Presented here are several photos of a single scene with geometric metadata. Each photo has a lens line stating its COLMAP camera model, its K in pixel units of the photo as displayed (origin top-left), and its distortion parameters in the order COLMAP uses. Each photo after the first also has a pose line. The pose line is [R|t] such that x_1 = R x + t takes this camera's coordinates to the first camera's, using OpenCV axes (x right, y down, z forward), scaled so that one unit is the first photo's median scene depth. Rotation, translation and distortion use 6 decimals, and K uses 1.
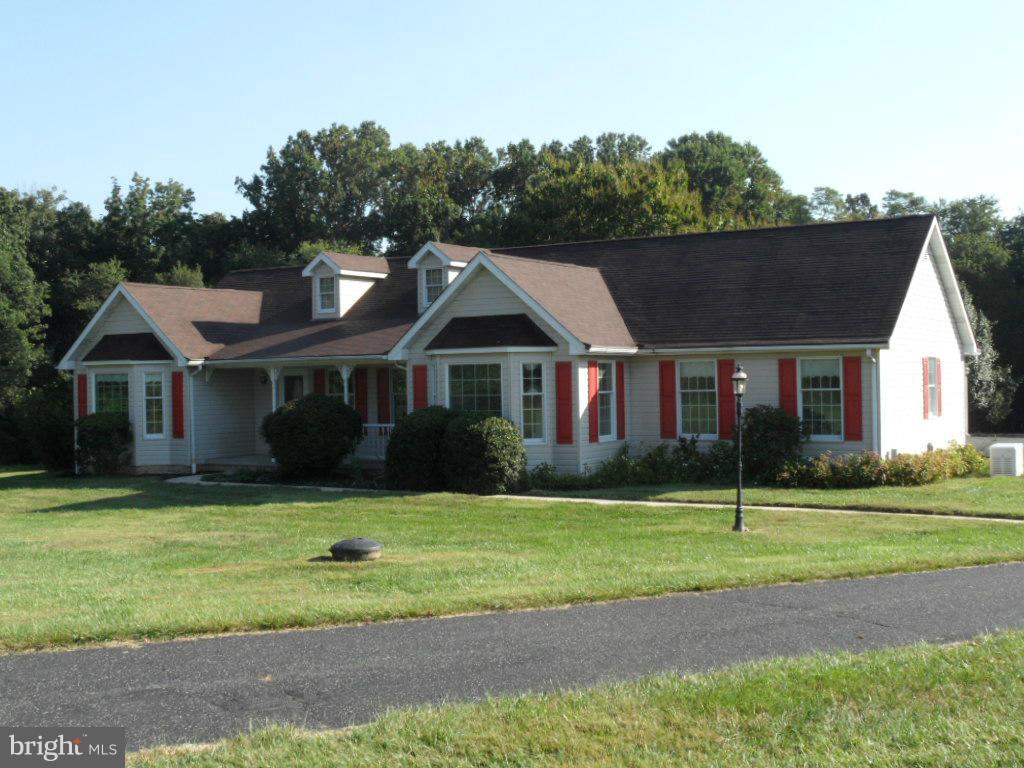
lens RADIAL K [[1421.9, 0, 512.0], [0, 1421.9, 384.0], [0, 0, 1]] dist [-0.013841, -0.048416]
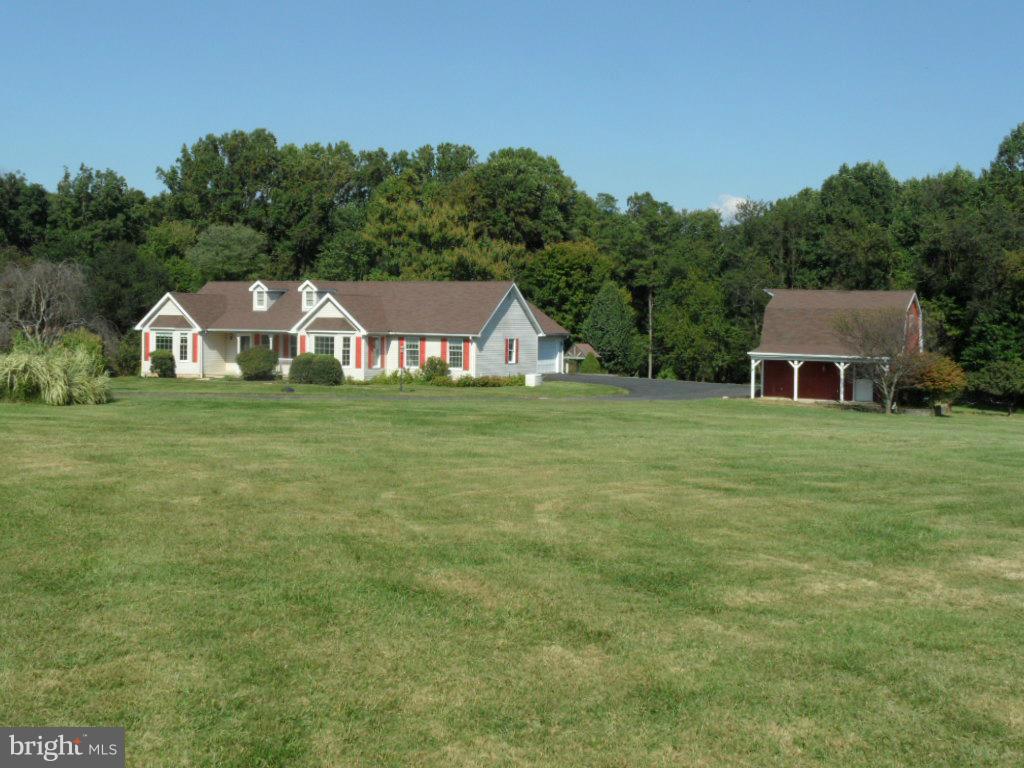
lens RADIAL K [[1421.9, 0, 512.0], [0, 1421.9, 384.0], [0, 0, 1]] dist [-0.013841, -0.048416]
pose [[0.995372, 0.030134, 0.091248, 0.016748], [-0.033751, 0.998694, 0.038352, -0.008129], [-0.089973, -0.041255, 0.995089, -0.335818]]
